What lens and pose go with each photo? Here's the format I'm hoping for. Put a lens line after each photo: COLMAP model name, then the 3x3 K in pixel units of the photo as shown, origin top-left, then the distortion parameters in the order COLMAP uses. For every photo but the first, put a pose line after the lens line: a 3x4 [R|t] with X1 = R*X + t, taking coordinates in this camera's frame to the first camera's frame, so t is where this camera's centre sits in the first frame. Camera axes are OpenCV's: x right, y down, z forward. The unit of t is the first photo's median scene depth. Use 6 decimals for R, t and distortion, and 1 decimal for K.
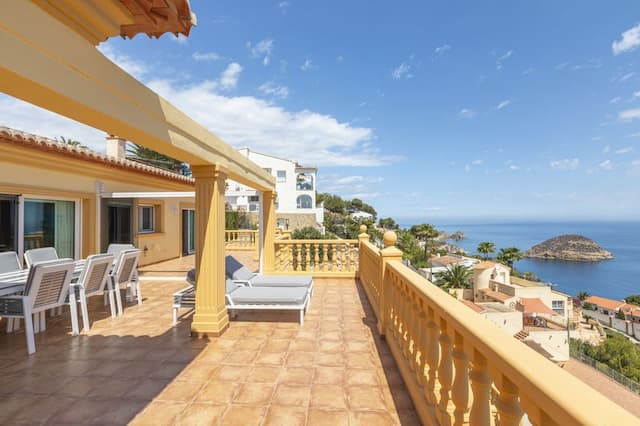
lens RADIAL K [[282.4, 0, 322.8], [0, 282.4, 213.4], [0, 0, 1]] dist [-0.013619, -0.000342]
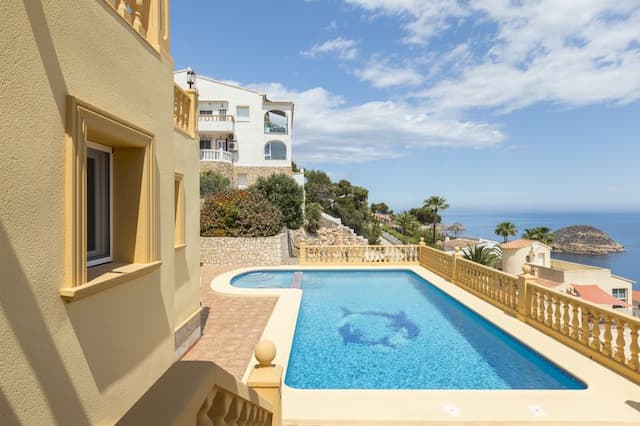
lens RADIAL K [[292.4, 0, 316.7], [0, 292.4, 216.6], [0, 0, 1]] dist [-0.011951, 0.000238]
pose [[0.999332, -0.001863, 0.036499, 0.007919], [0.001689, 0.999987, 0.004787, 0.093291], [-0.036507, -0.004722, 0.999322, 0.210852]]
